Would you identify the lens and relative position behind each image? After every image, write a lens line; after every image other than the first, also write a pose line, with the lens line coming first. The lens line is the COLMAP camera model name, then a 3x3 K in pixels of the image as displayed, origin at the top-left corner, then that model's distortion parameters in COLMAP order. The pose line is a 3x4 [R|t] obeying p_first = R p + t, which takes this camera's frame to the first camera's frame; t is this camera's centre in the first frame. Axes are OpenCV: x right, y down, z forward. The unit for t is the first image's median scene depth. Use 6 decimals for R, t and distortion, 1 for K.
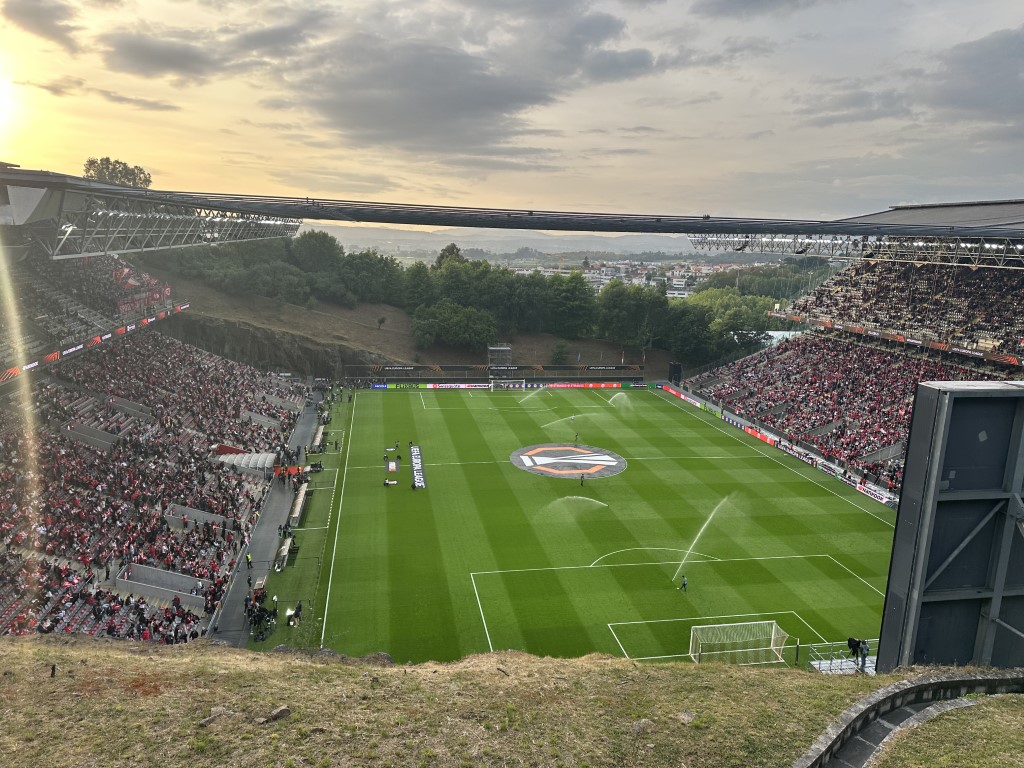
lens RADIAL K [[695.3, 0, 512.0], [0, 695.3, 384.0], [0, 0, 1]] dist [0.030892, -0.014717]
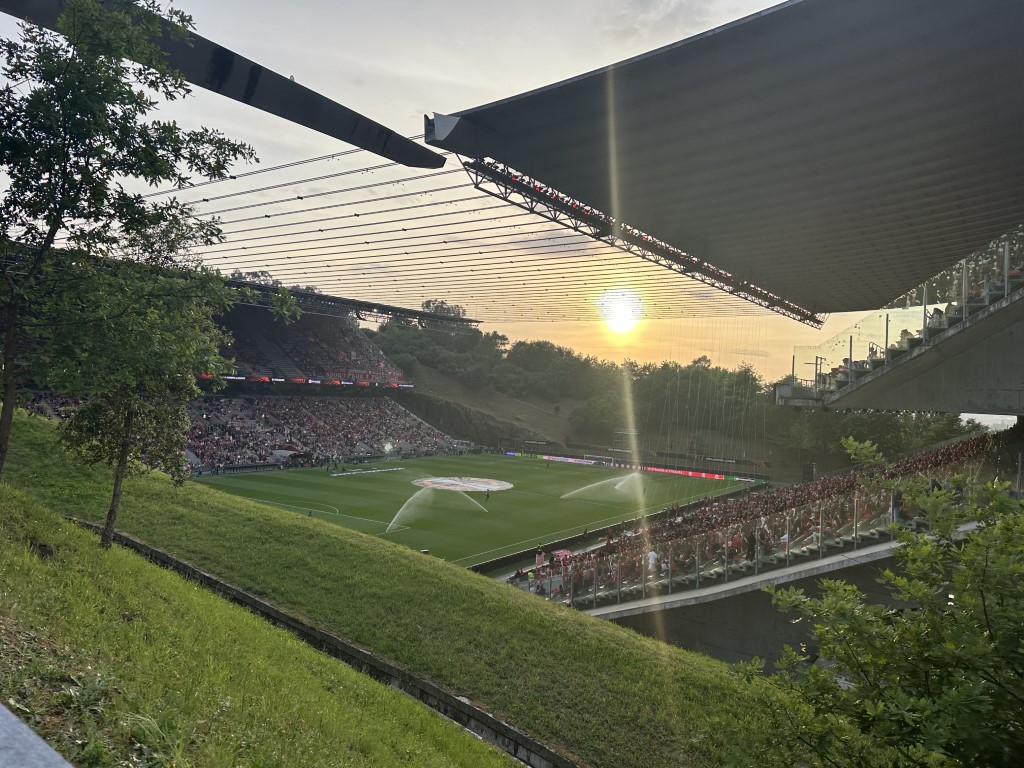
lens RADIAL K [[695.3, 0, 512.0], [0, 695.3, 384.0], [0, 0, 1]] dist [0.030892, -0.014717]
pose [[0.697856, -0.014462, -0.716092, 0.621949], [-0.161023, 0.971034, -0.176533, 0.090726], [0.697903, 0.238502, 0.675313, 0.163368]]
